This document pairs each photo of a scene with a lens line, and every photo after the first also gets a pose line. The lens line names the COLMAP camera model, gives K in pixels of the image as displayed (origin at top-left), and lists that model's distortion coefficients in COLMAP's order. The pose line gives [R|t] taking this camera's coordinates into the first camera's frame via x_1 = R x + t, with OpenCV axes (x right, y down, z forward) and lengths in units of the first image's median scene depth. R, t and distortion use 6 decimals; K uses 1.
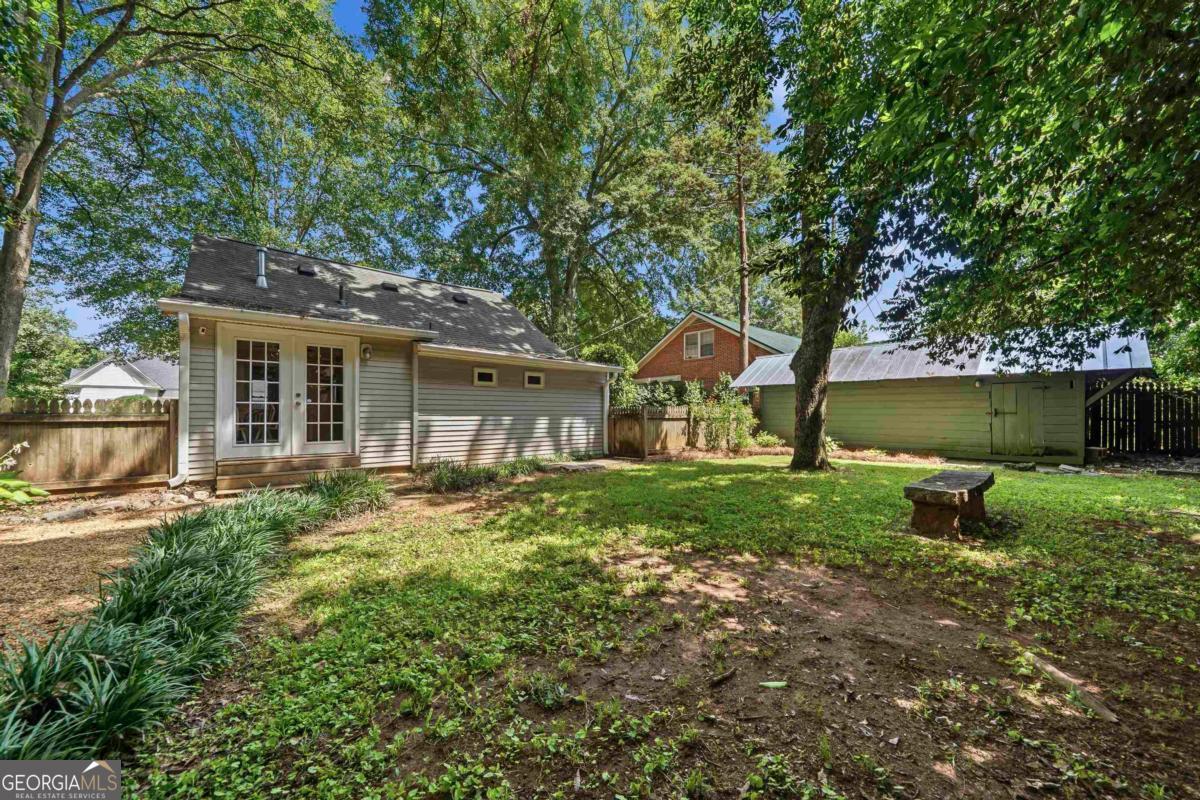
lens RADIAL K [[429.1, 0, 600.0], [0, 429.1, 400.0], [0, 0, 1]] dist [-0.000308, 0.000002]
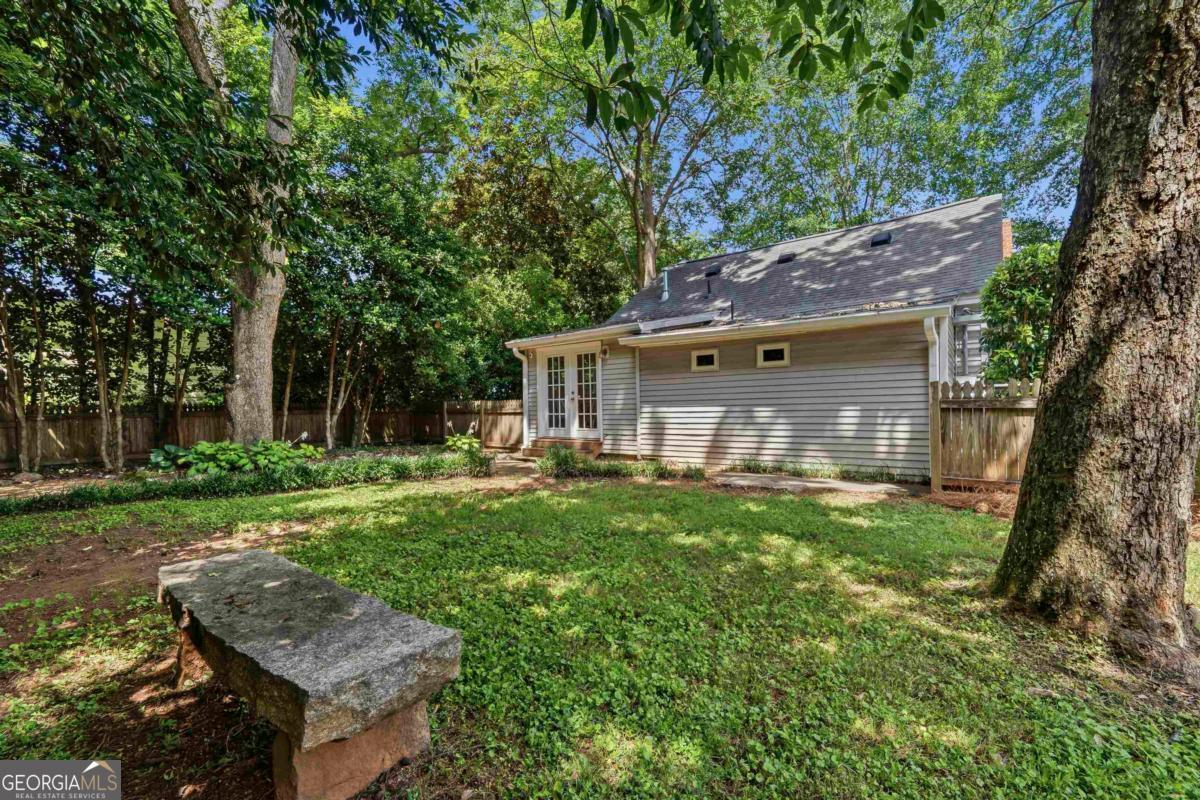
lens RADIAL K [[504.7, 0, 599.4], [0, 504.7, 409.1], [0, 0, 1]] dist [-0.000163, 0.000301]
pose [[0.186961, 0.000509, -0.982367, 0.770425], [0.050890, 0.998652, 0.010203, 0.024833], [0.981048, -0.051901, 0.186683, 0.713243]]
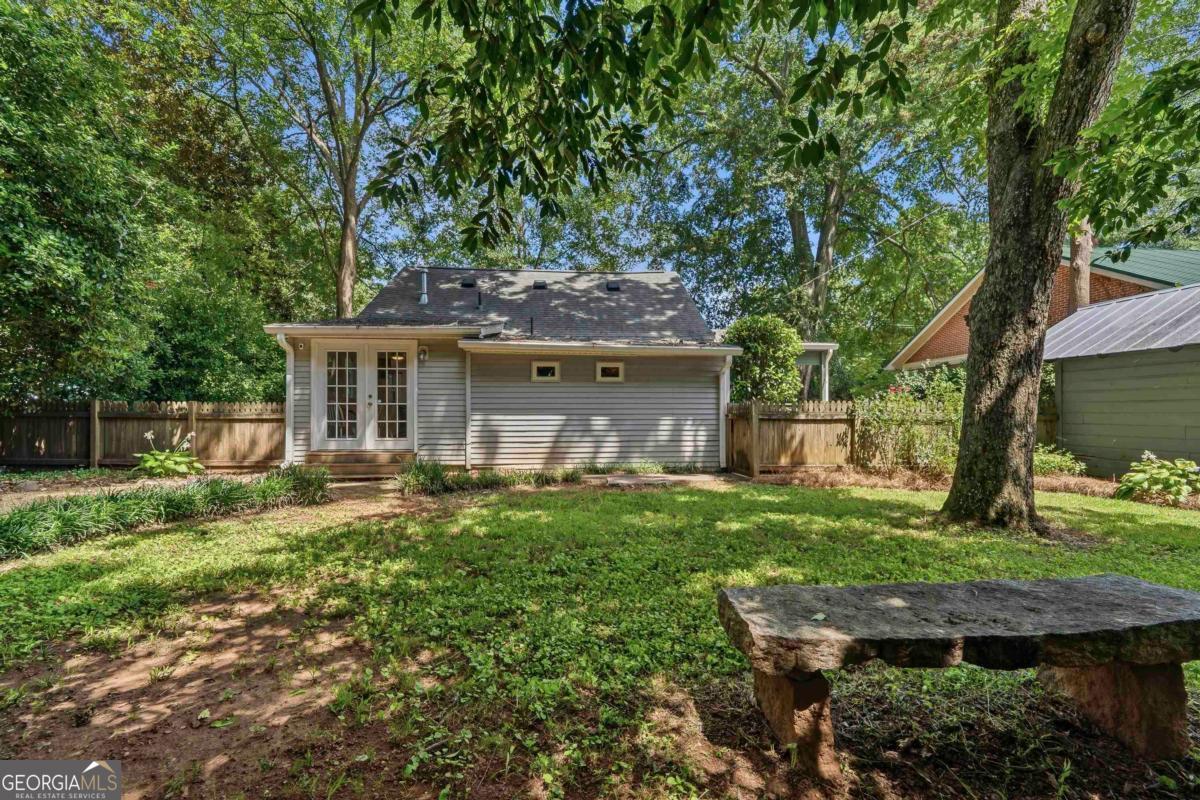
lens RADIAL K [[482.2, 0, 603.1], [0, 482.2, 407.9], [0, 0, 1]] dist [-0.000143, -0.000161]
pose [[0.806033, -0.008568, -0.591809, 0.487221], [0.020206, 0.999711, 0.013047, 0.013250], [0.591526, -0.022475, 0.805973, 0.309756]]
